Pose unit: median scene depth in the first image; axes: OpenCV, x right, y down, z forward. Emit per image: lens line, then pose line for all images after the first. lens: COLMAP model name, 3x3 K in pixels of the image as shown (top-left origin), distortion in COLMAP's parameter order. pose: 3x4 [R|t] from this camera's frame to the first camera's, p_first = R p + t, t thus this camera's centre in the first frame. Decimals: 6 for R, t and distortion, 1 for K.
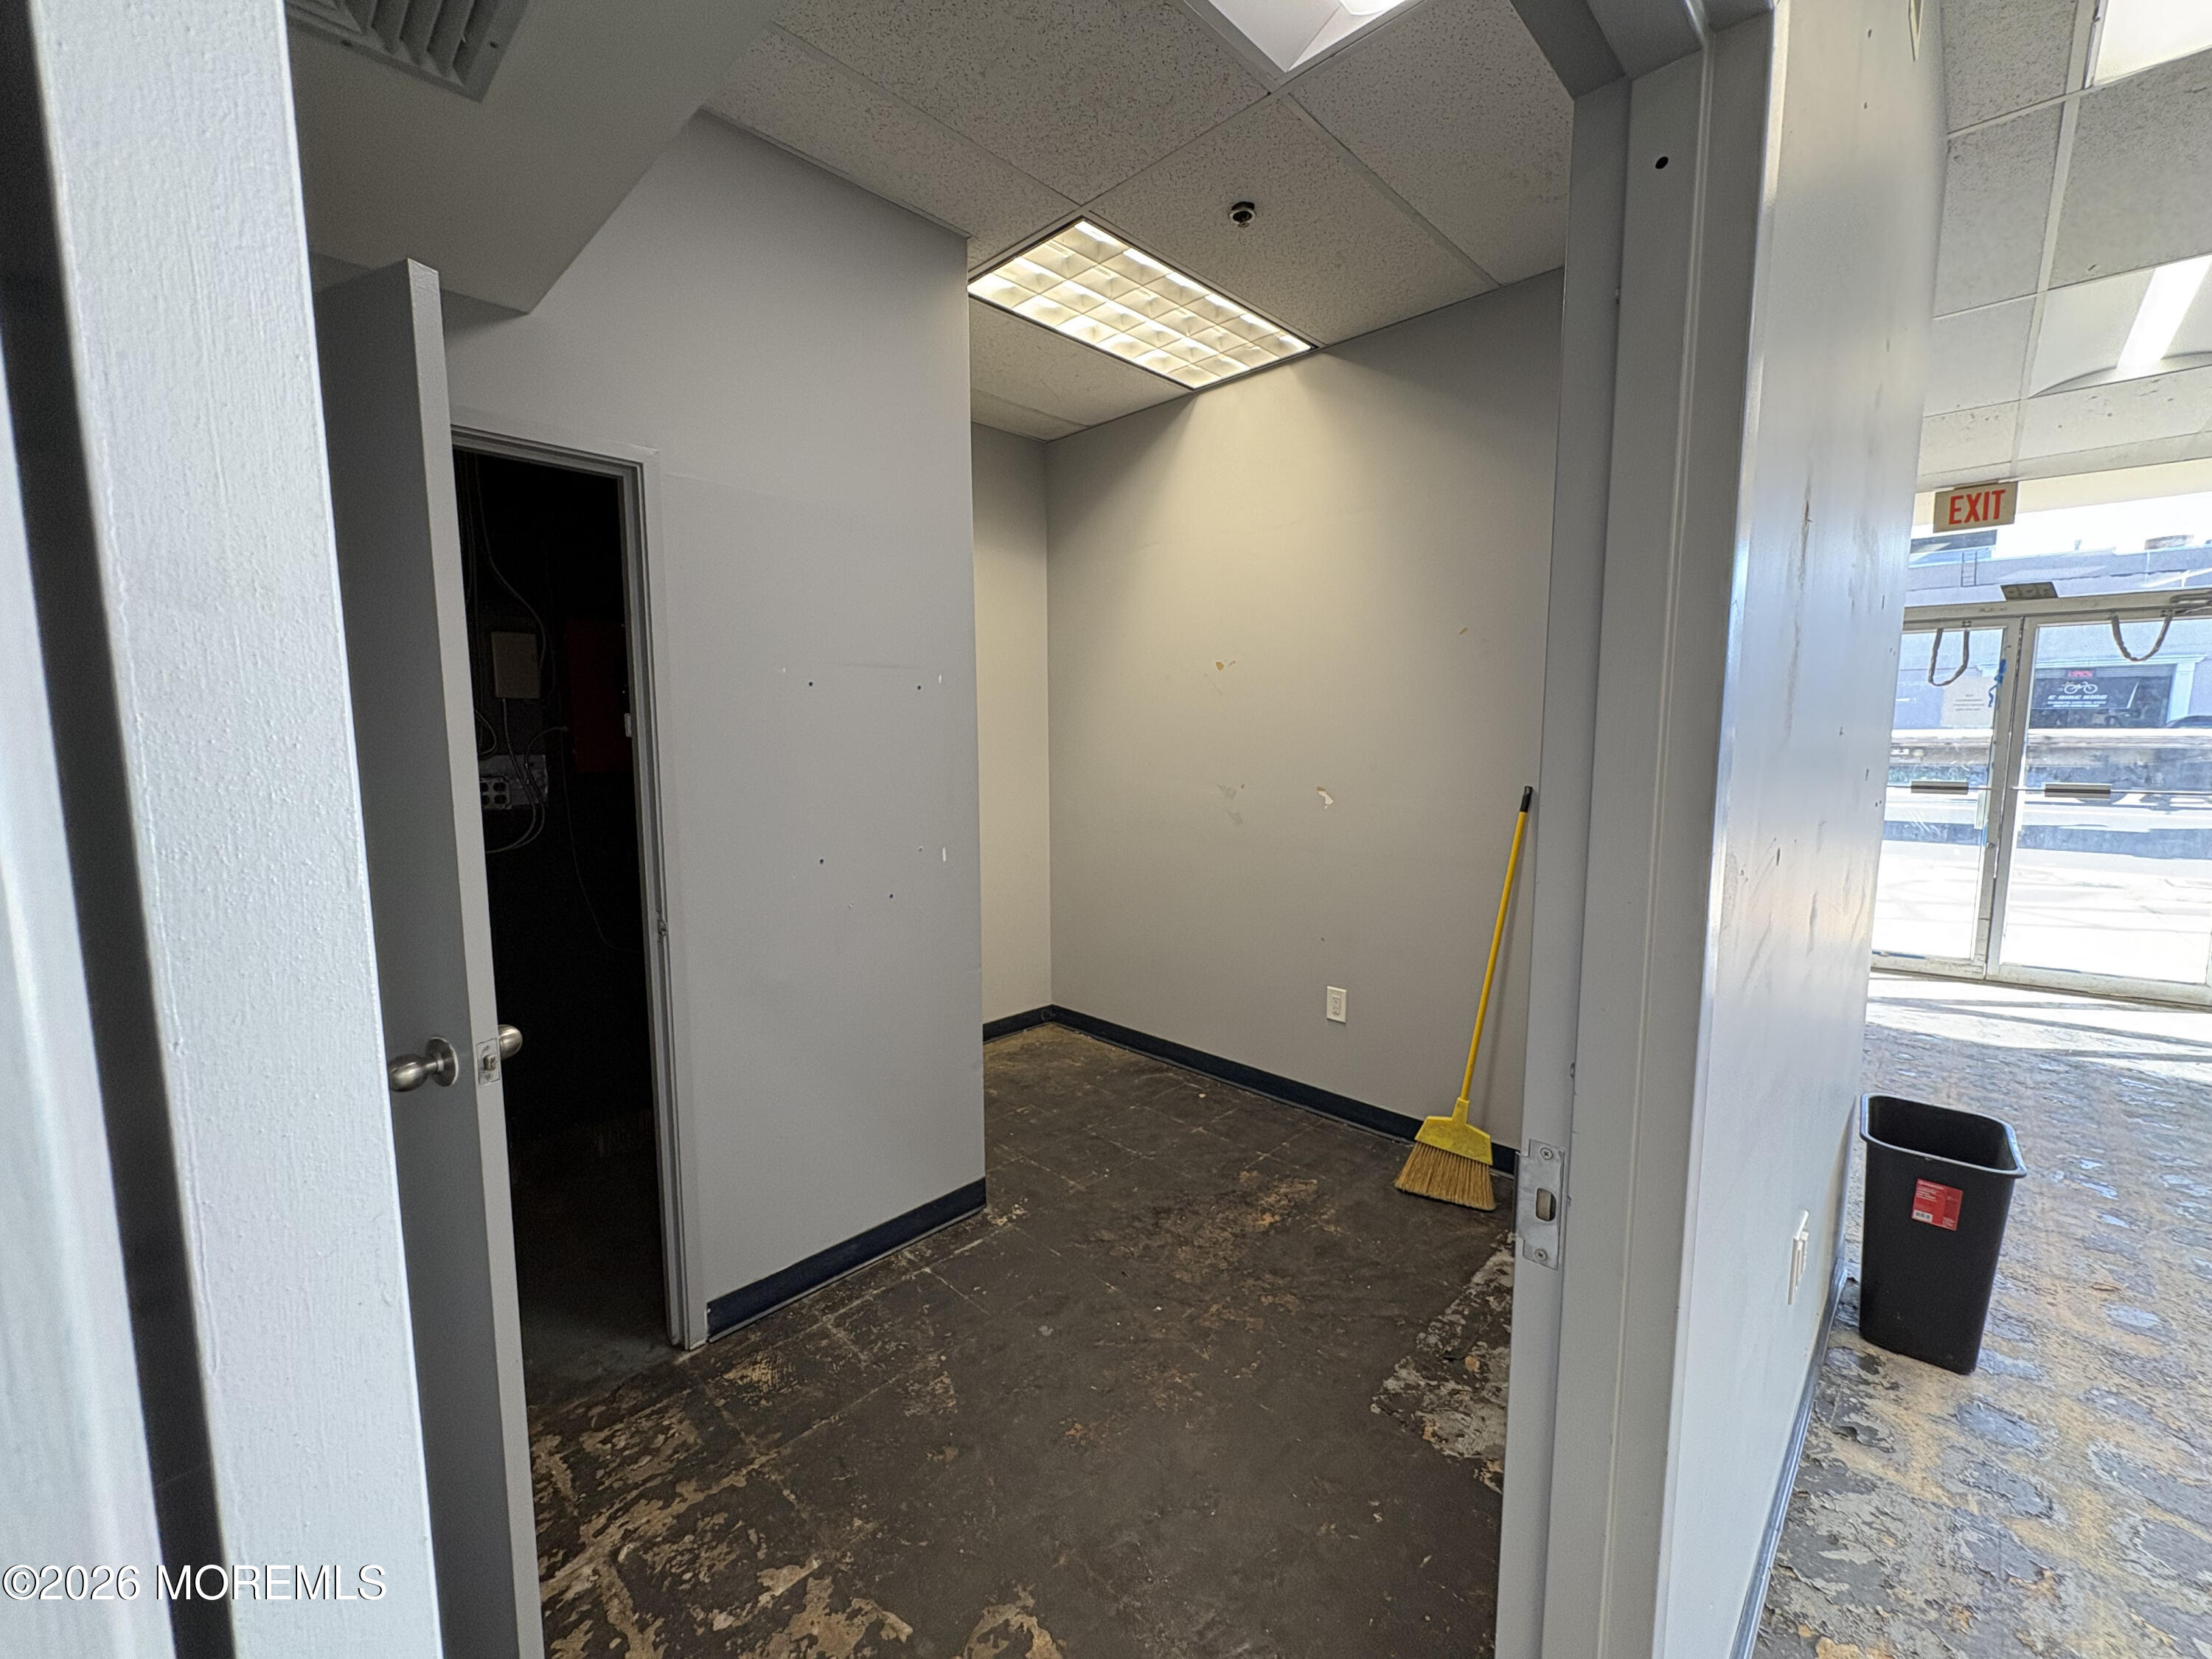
lens RADIAL K [[881.7, 0, 1108.2], [0, 881.7, 828.1], [0, 0, 1]] dist [0.000853, -0.000438]
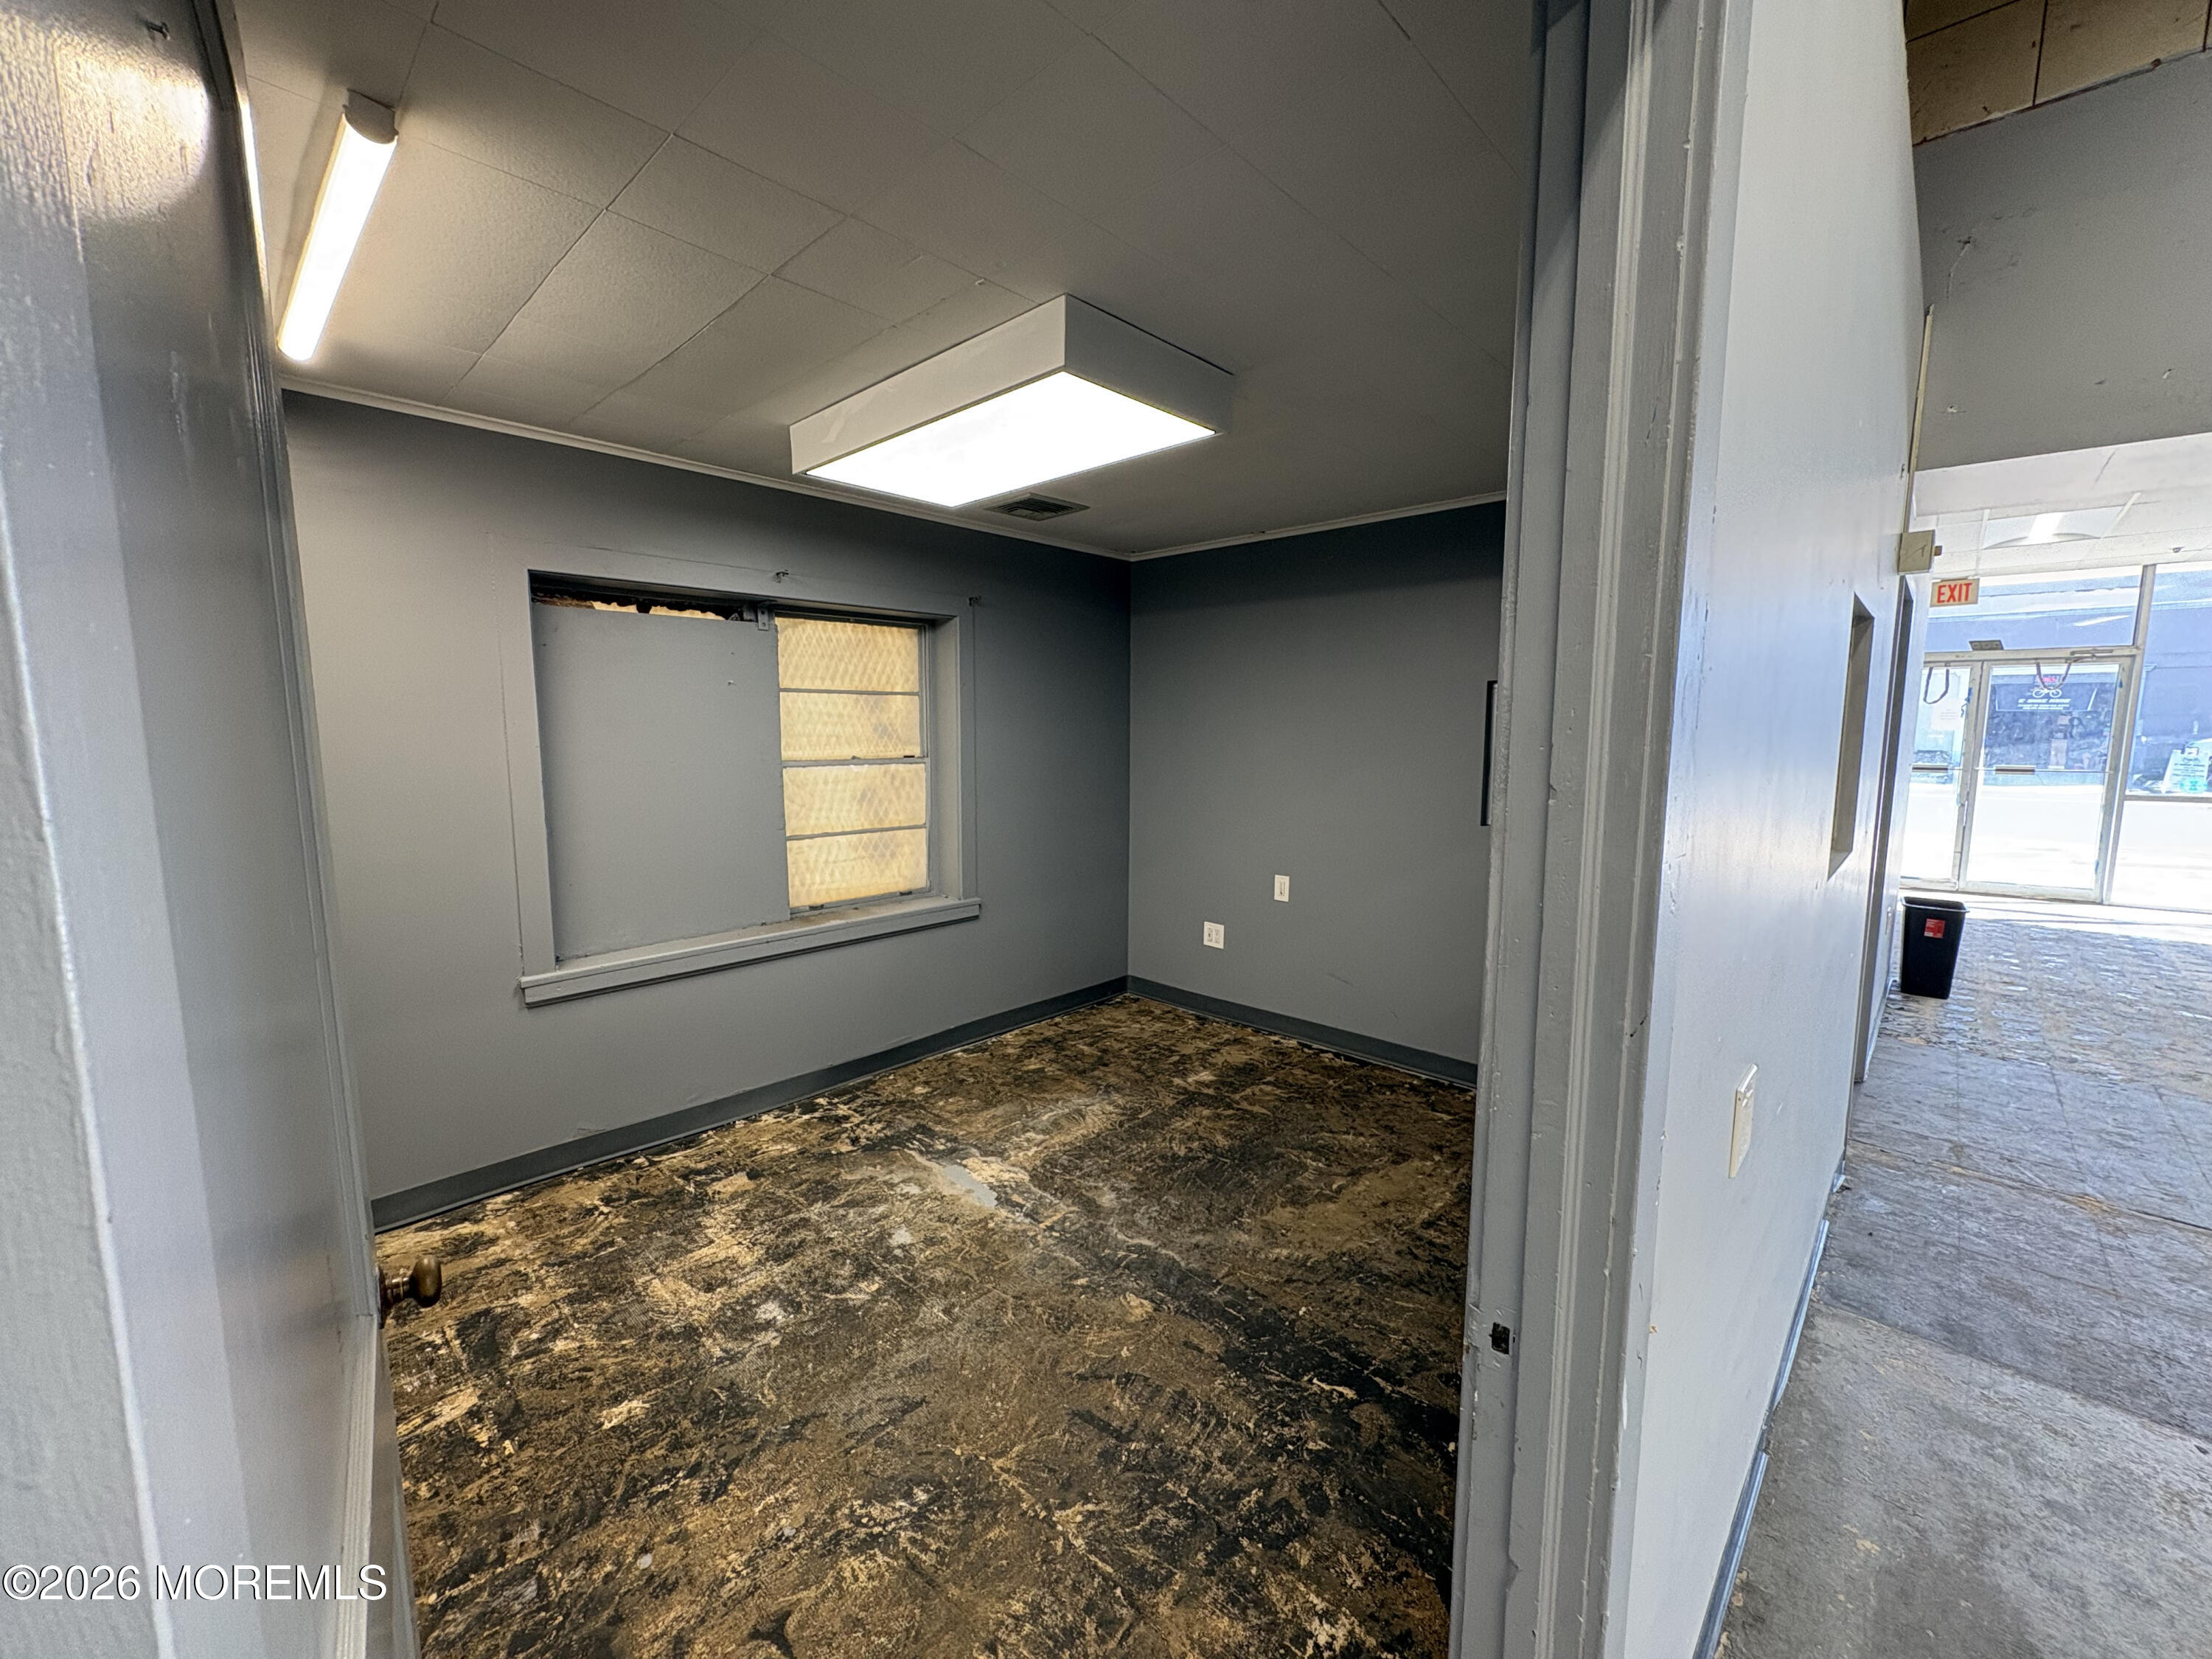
lens RADIAL K [[881.7, 0, 1108.2], [0, 881.7, 828.1], [0, 0, 1]] dist [0.000853, -0.000438]
pose [[0.999914, 0.002567, 0.012882, -0.583359], [-0.002633, 0.999984, 0.005056, 0.060595], [-0.012869, -0.005090, 0.999904, -0.596288]]
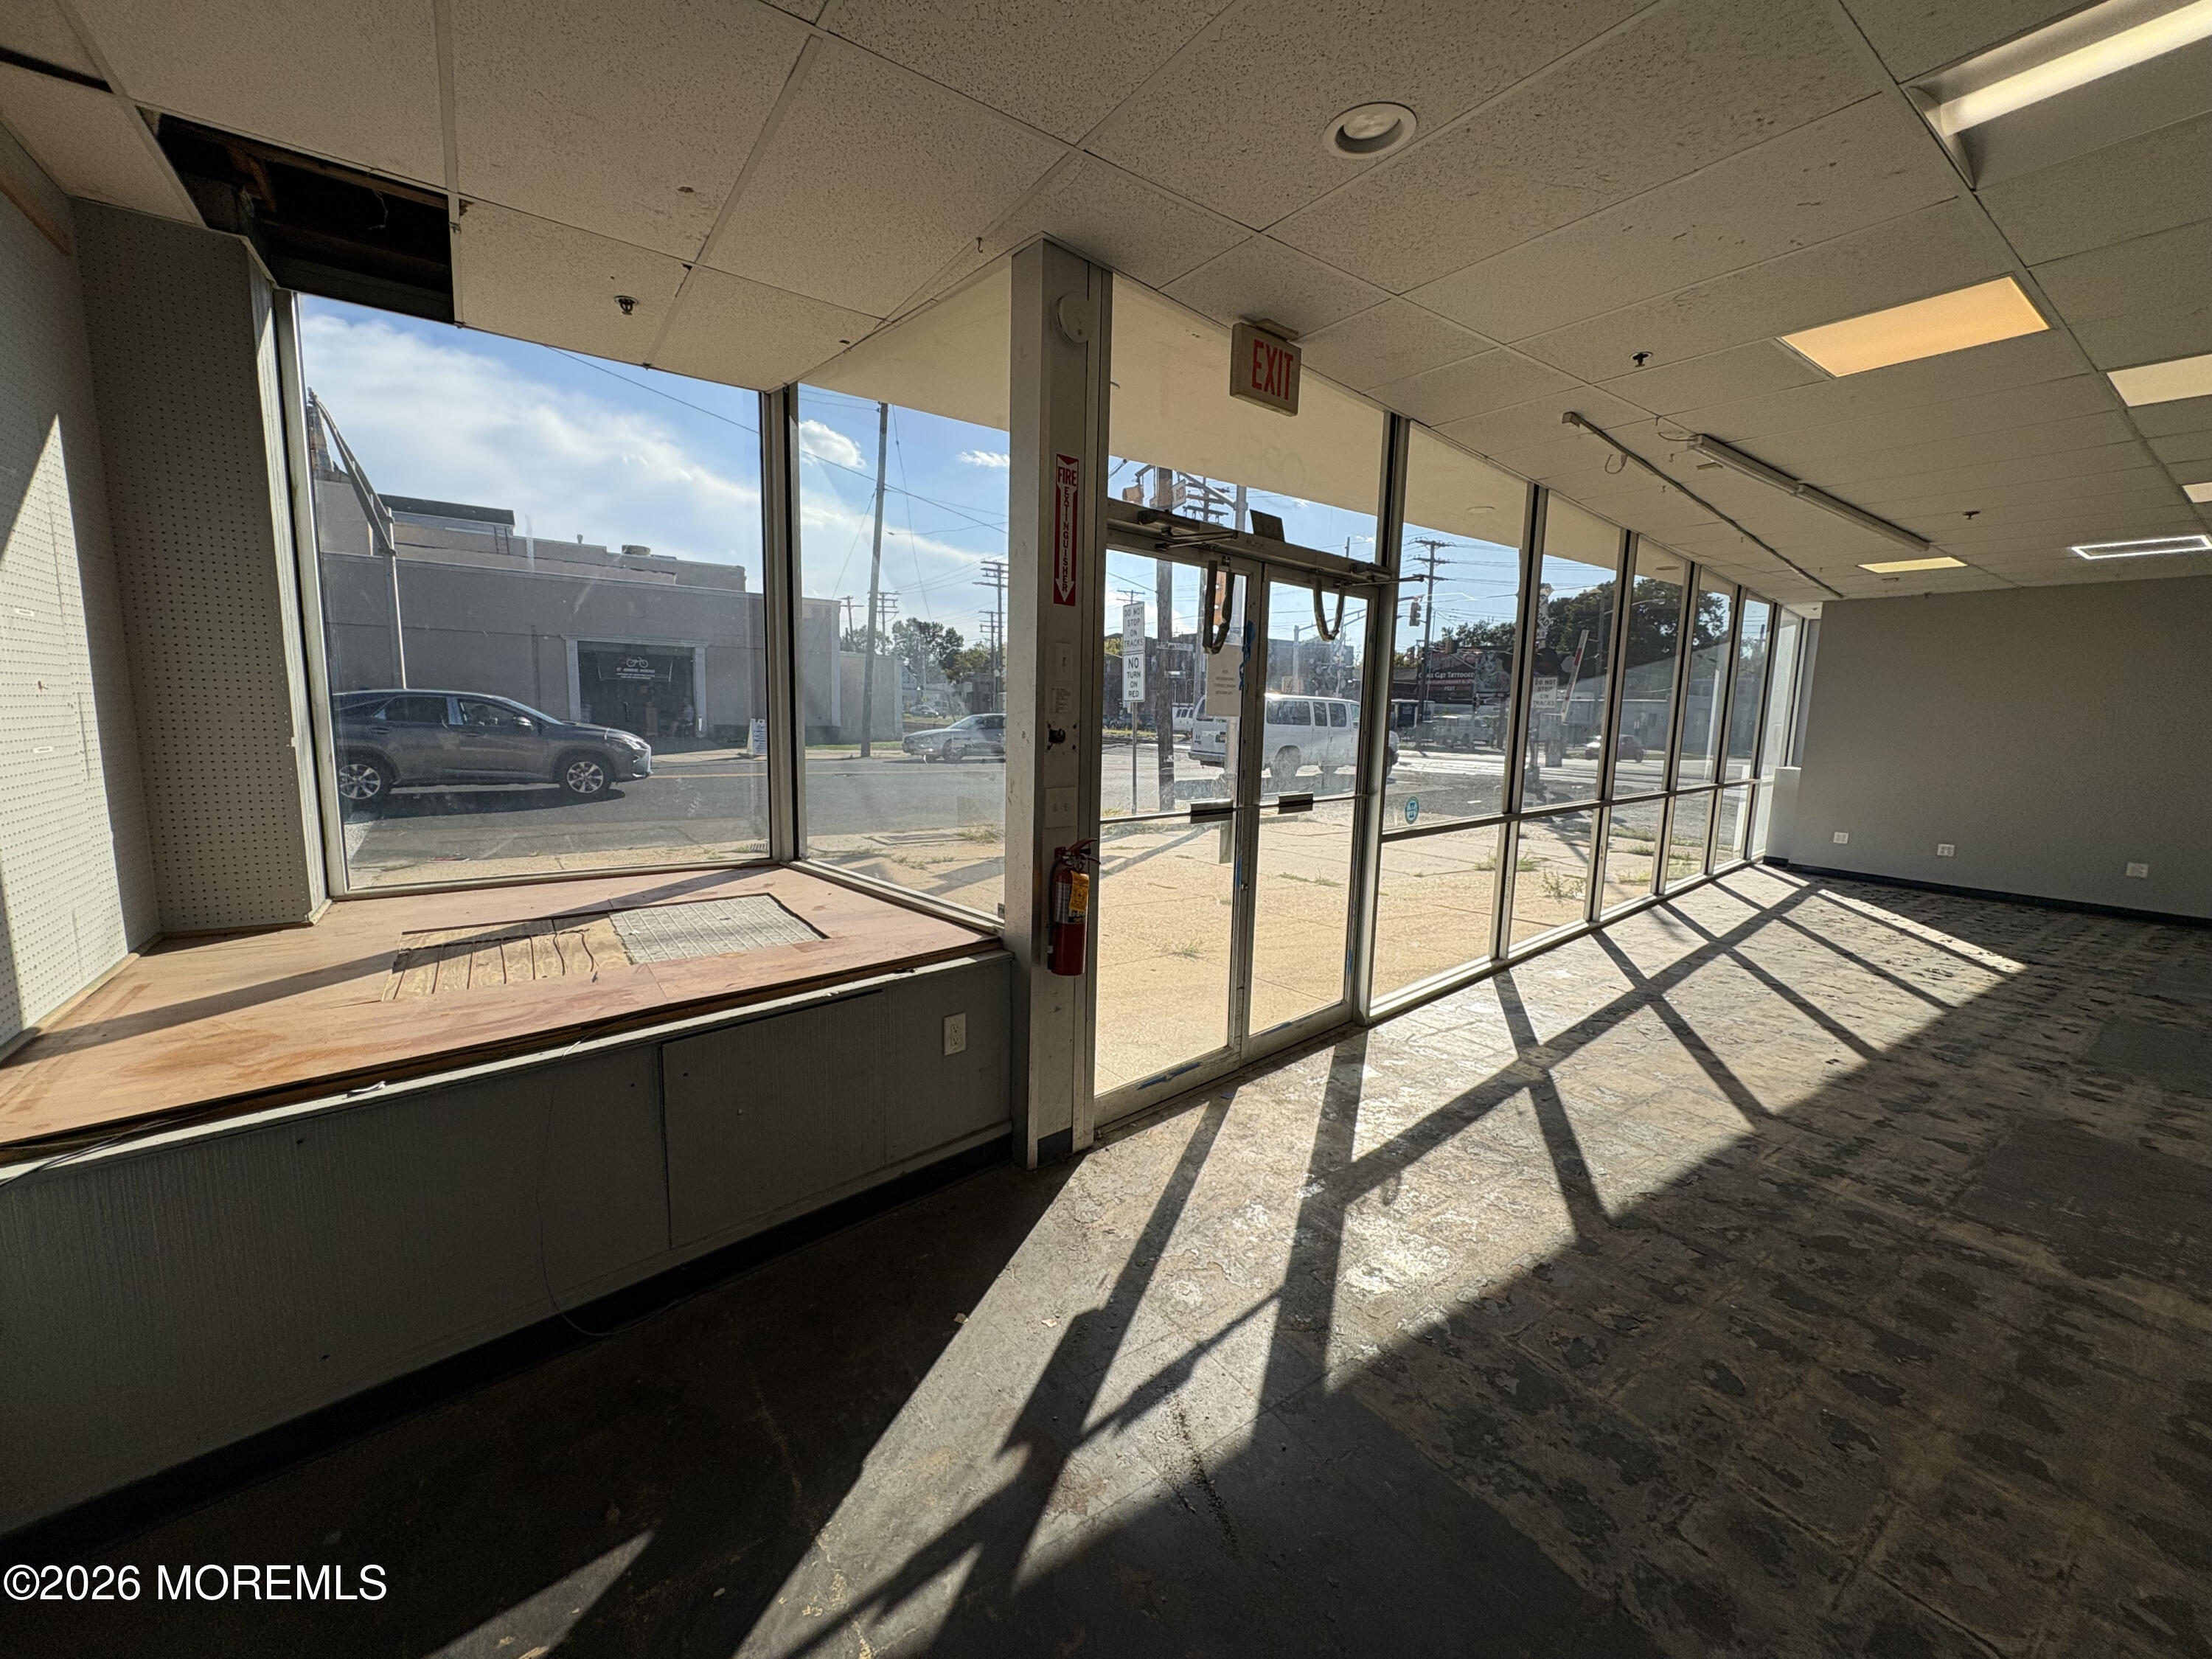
lens RADIAL K [[881.7, 0, 1108.2], [0, 881.7, 828.1], [0, 0, 1]] dist [0.000853, -0.000438]
pose [[0.183872, -0.123815, 0.975121, 0.316466], [0.080065, 0.990625, 0.110687, -0.122234], [-0.979684, 0.057721, 0.192061, 1.035726]]
